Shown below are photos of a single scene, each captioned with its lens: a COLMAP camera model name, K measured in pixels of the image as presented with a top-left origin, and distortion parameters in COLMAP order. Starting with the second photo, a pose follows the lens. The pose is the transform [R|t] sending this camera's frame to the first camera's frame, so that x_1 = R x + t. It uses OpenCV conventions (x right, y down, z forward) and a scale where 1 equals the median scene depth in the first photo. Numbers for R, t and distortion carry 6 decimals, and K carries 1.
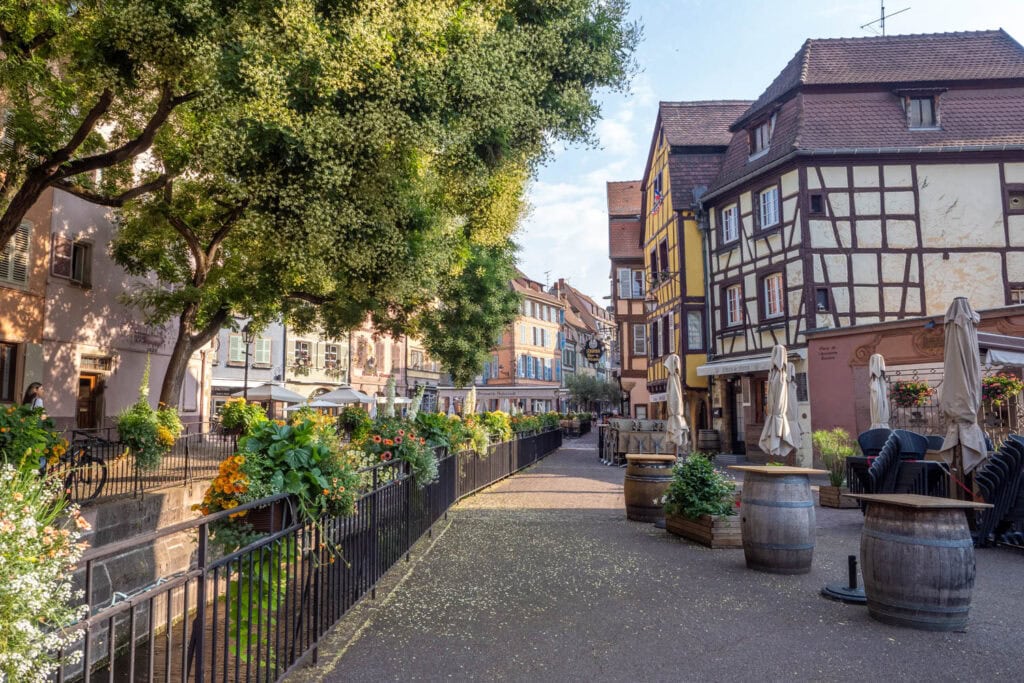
lens RADIAL K [[702.1, 0, 509.2], [0, 702.1, 333.0], [0, 0, 1]] dist [-0.019403, 0.009366]
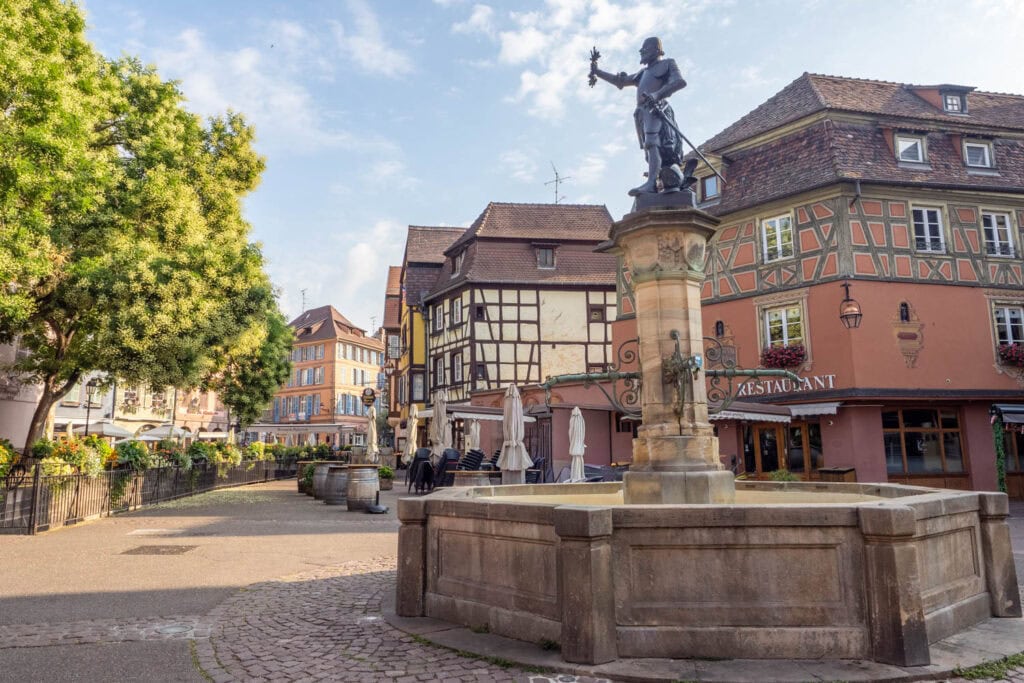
lens RADIAL K [[702.1, 0, 509.2], [0, 702.1, 333.0], [0, 0, 1]] dist [-0.019403, 0.009366]
pose [[0.978035, 0.024109, 0.207040, 0.165221], [-0.014366, 0.998723, -0.048434, -0.056756], [-0.207943, 0.044396, 0.977133, -0.581396]]
